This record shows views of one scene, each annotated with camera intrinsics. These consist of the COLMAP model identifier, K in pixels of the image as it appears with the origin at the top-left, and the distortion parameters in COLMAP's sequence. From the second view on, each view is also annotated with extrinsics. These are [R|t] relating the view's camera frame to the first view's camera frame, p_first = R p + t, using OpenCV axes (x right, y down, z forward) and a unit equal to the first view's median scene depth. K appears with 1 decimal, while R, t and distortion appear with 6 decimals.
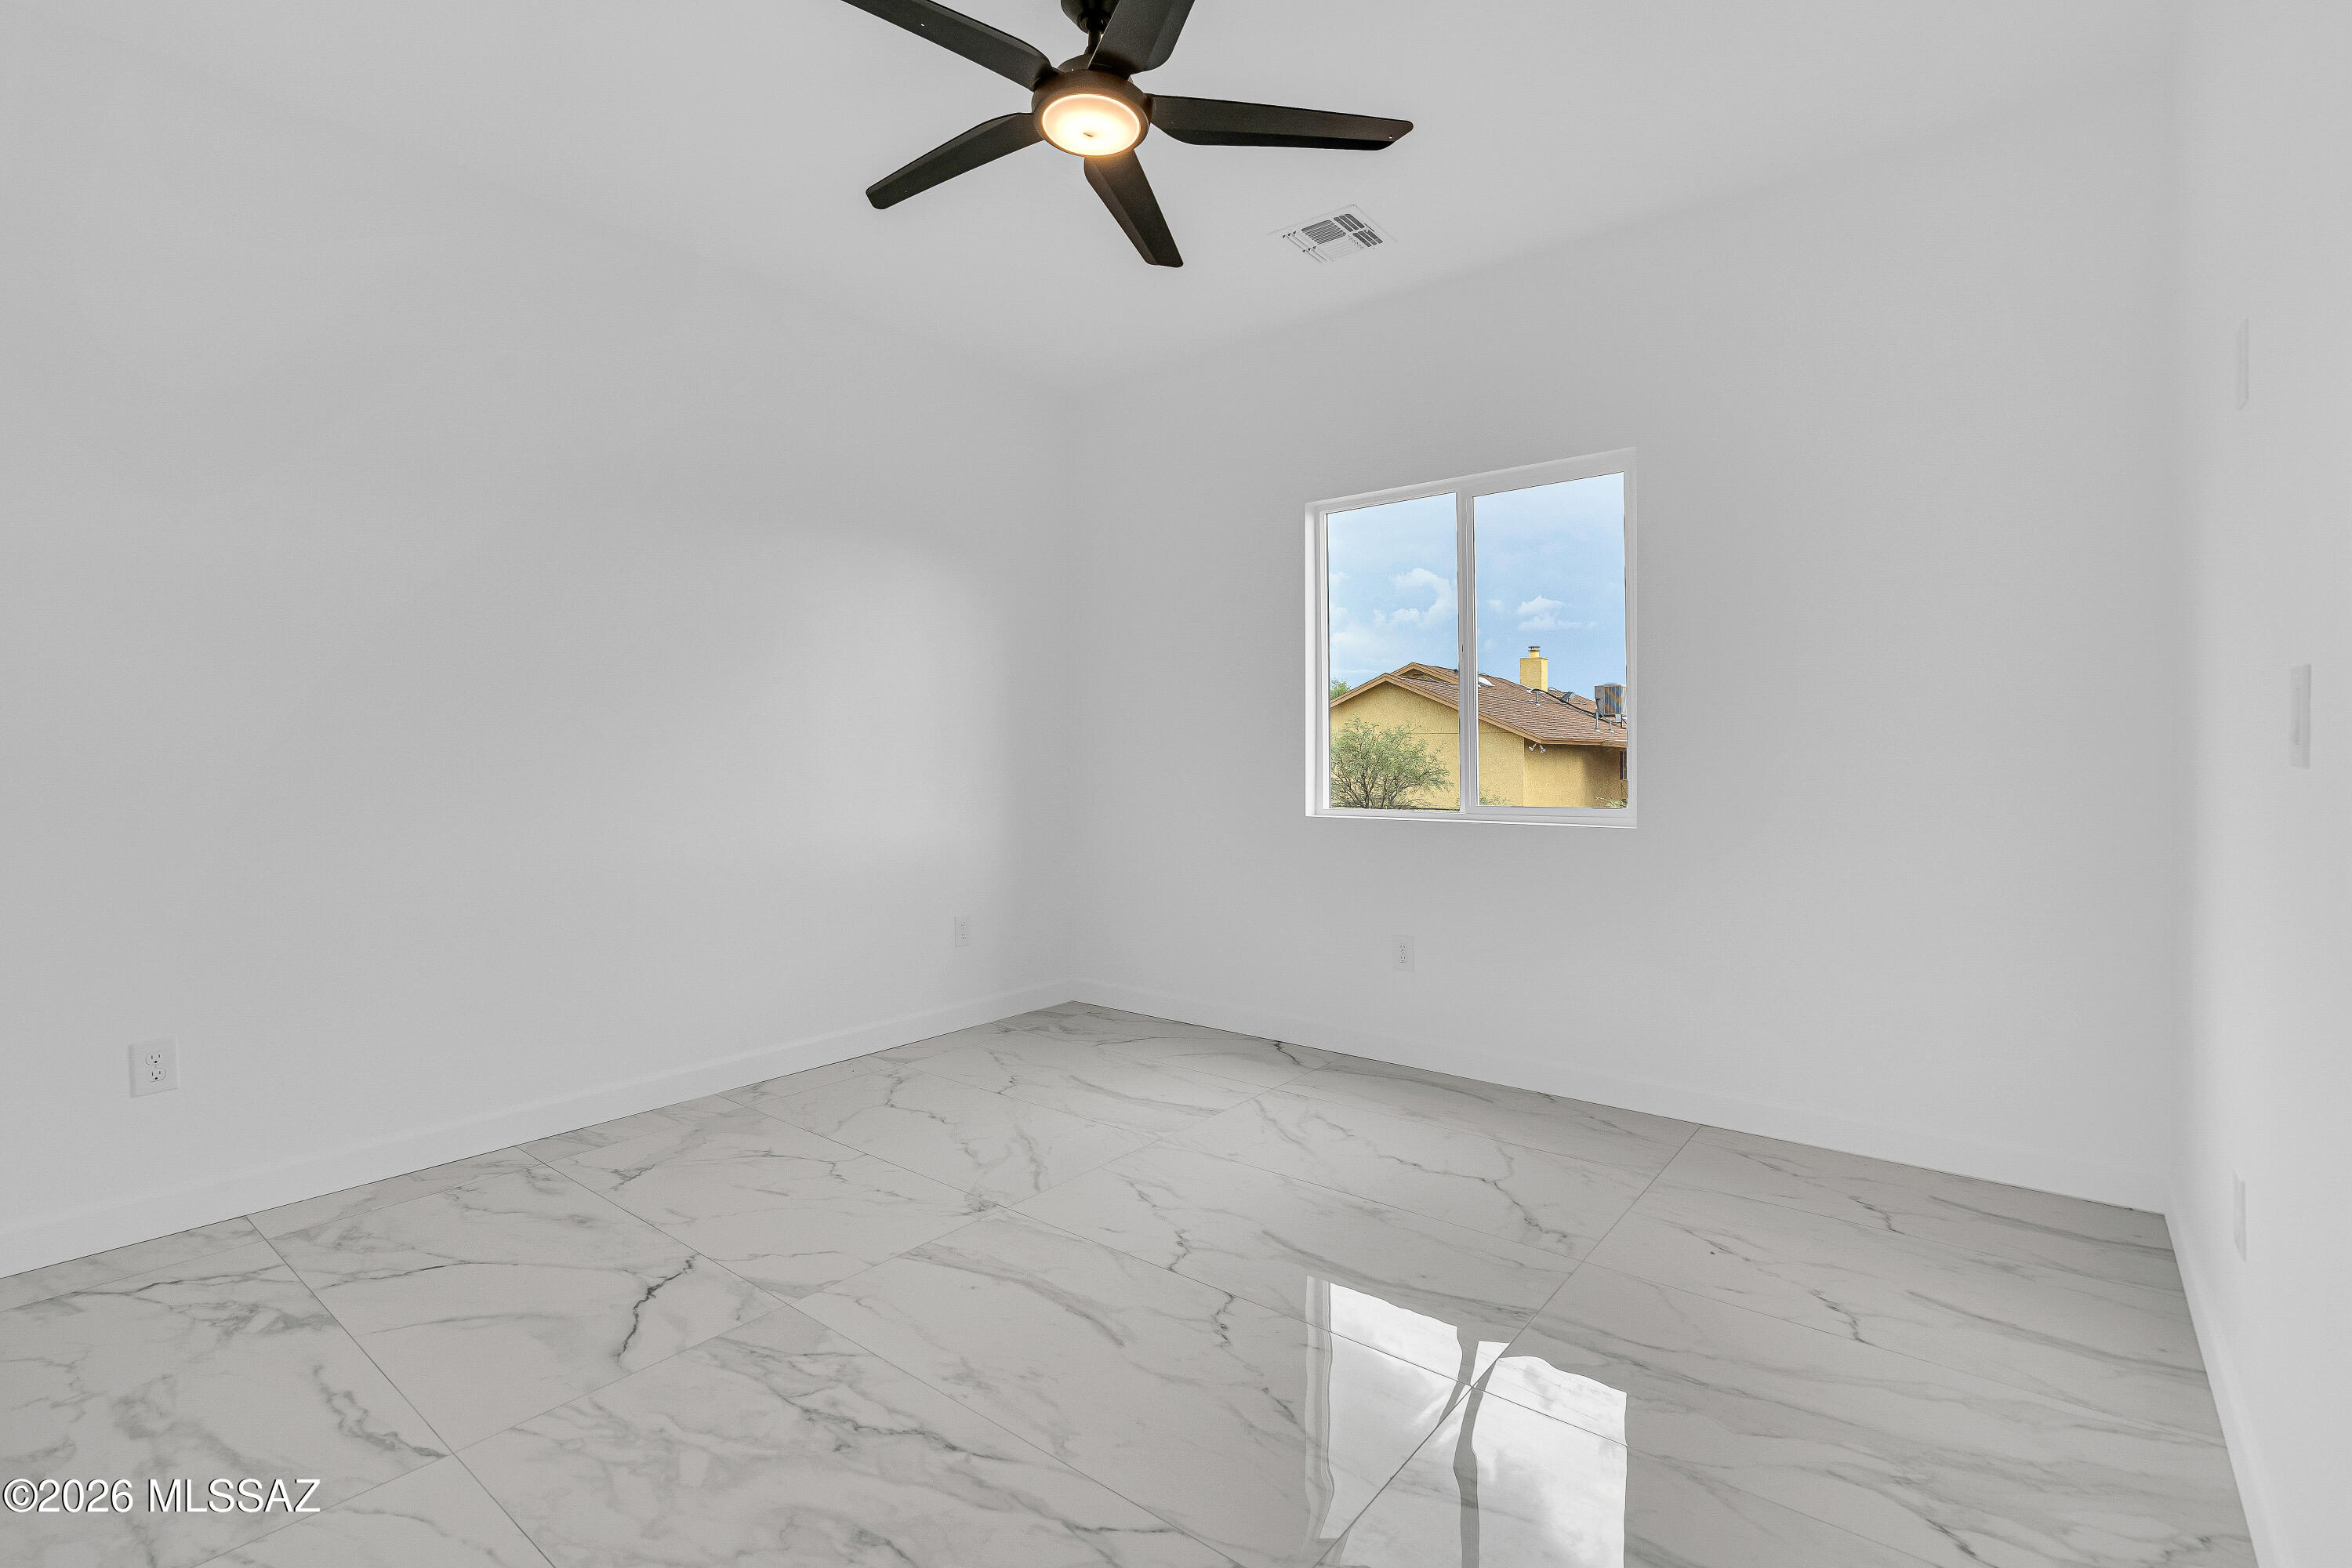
lens RADIAL K [[1066.2, 0, 1165.5], [0, 1066.2, 765.5], [0, 0, 1]] dist [0.005106, 0.000300]
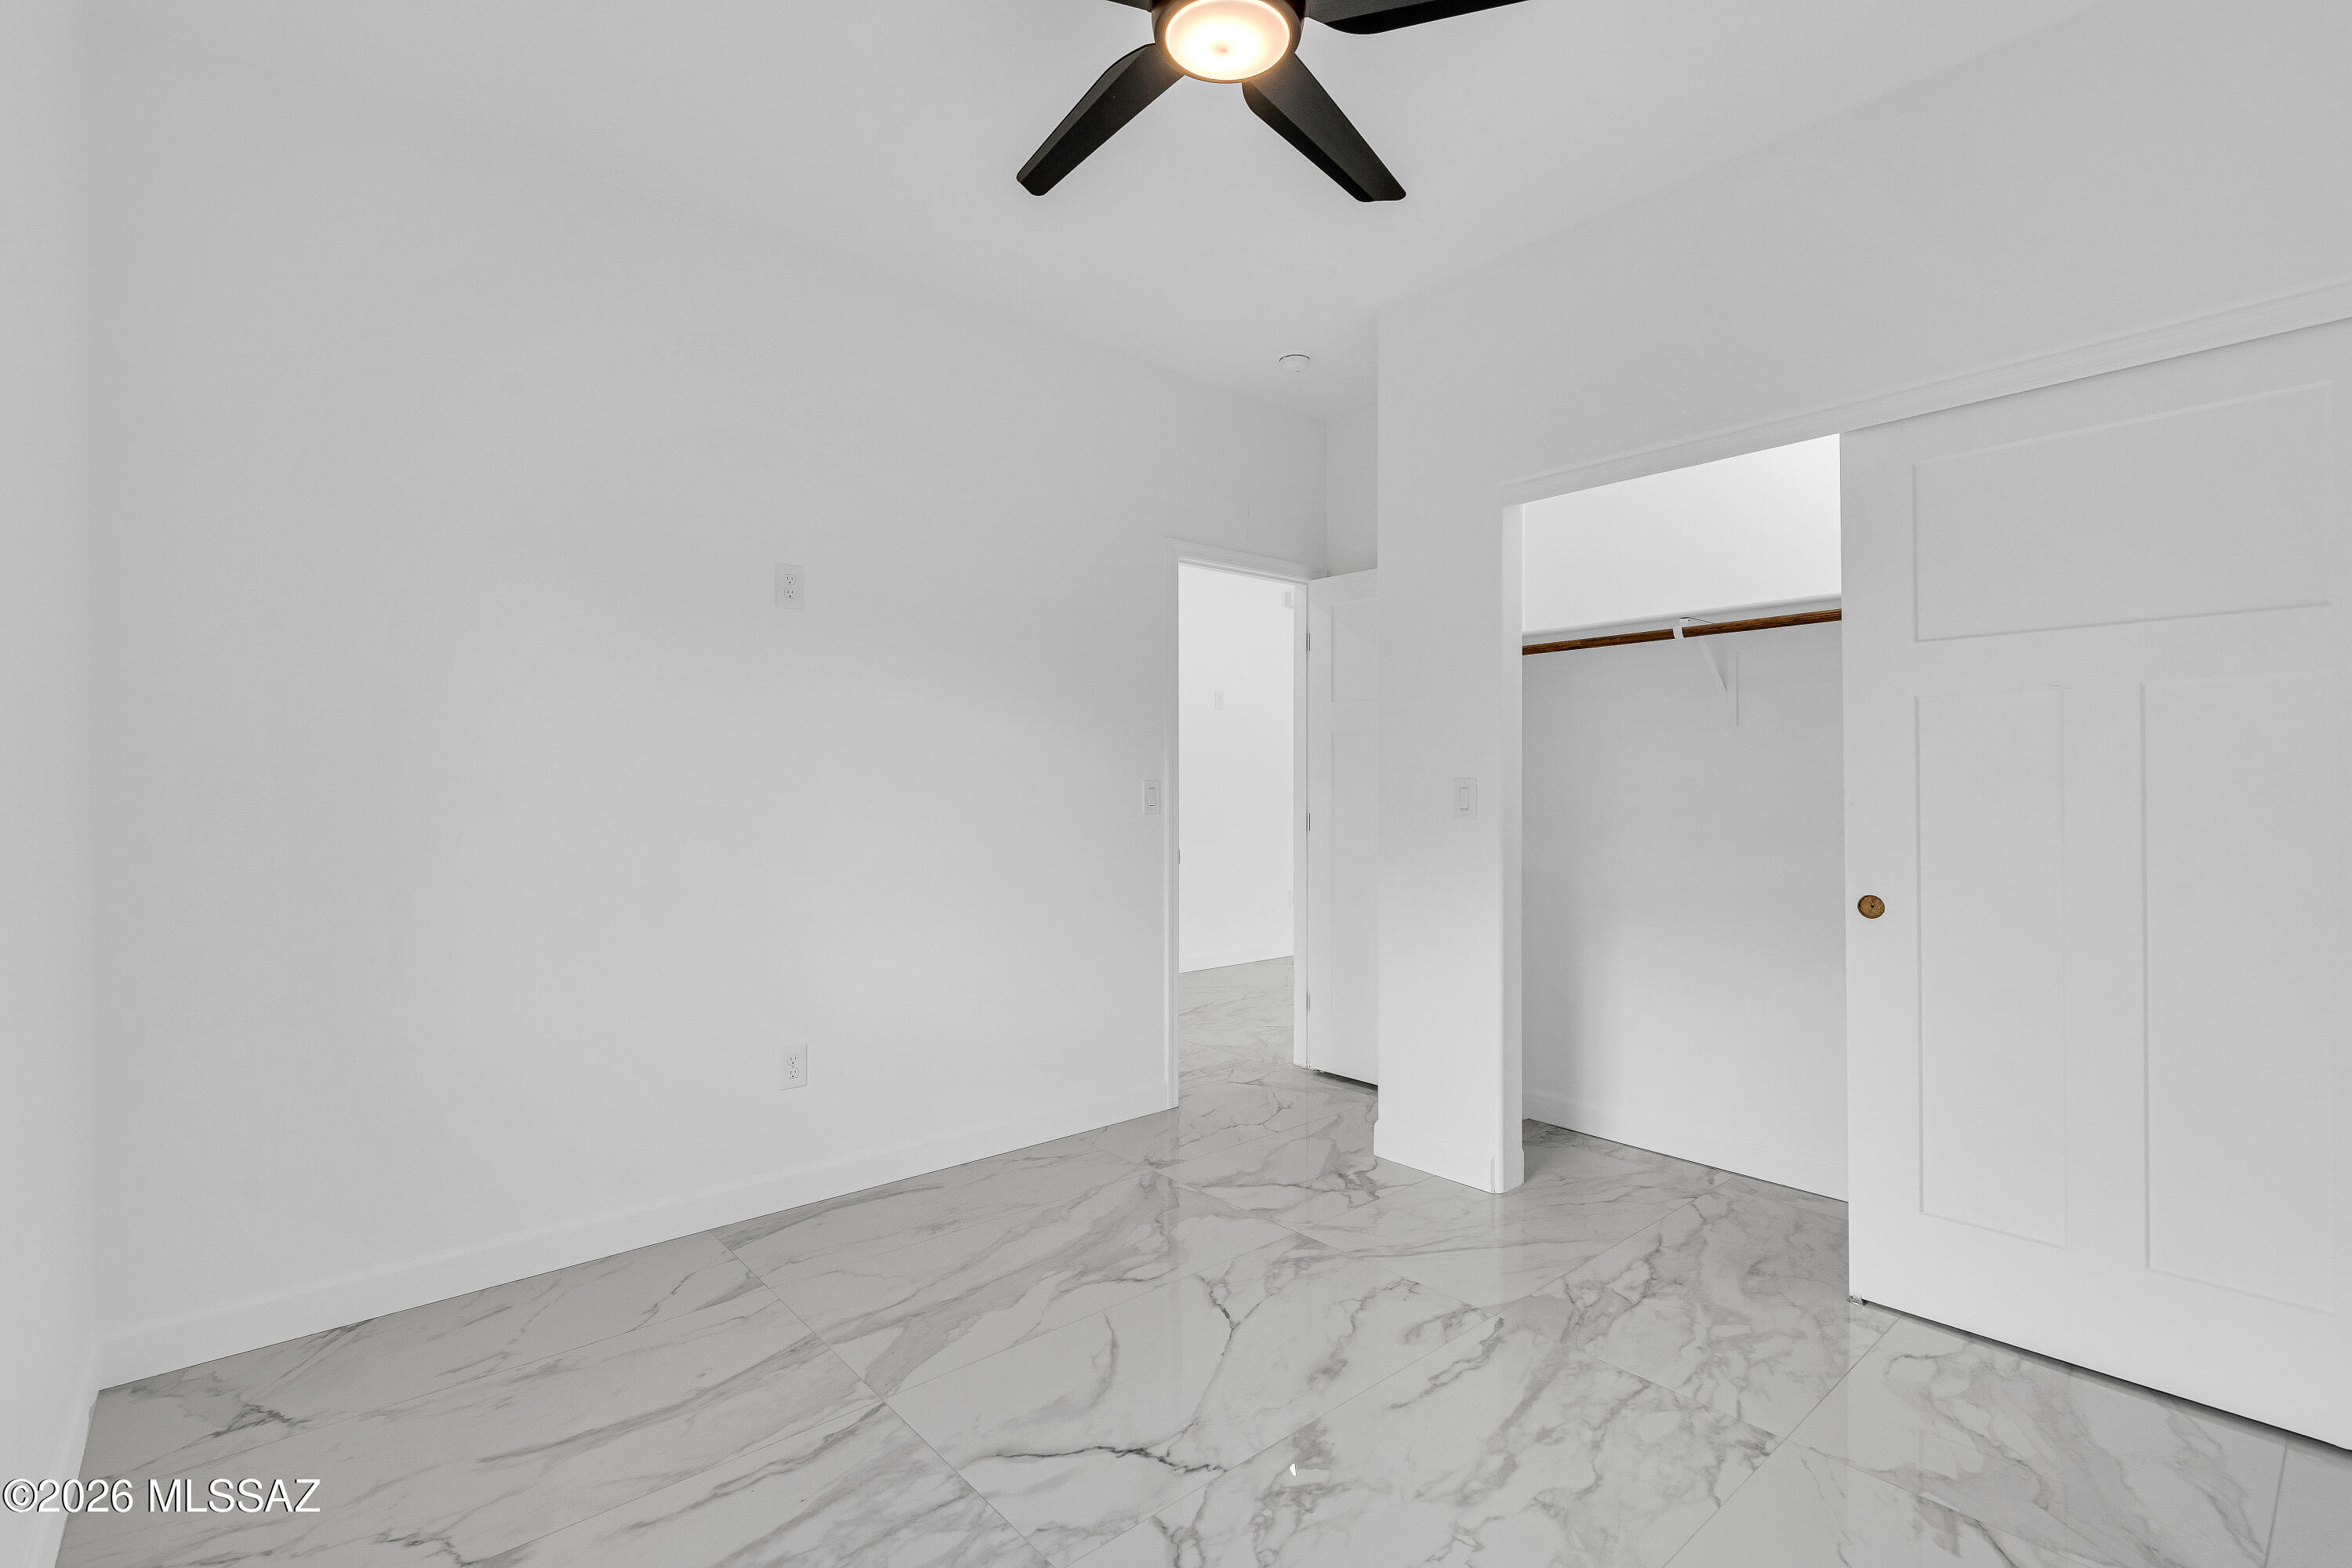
lens RADIAL K [[1066.2, 0, 1174.8], [0, 1066.2, 796.8], [0, 0, 1]] dist [0.005106, 0.000300]
pose [[0.155457, 0.004977, 0.987830, -1.744794], [-0.001508, 0.999987, -0.004801, -0.023147], [-0.987842, -0.000744, 0.155462, 1.358453]]
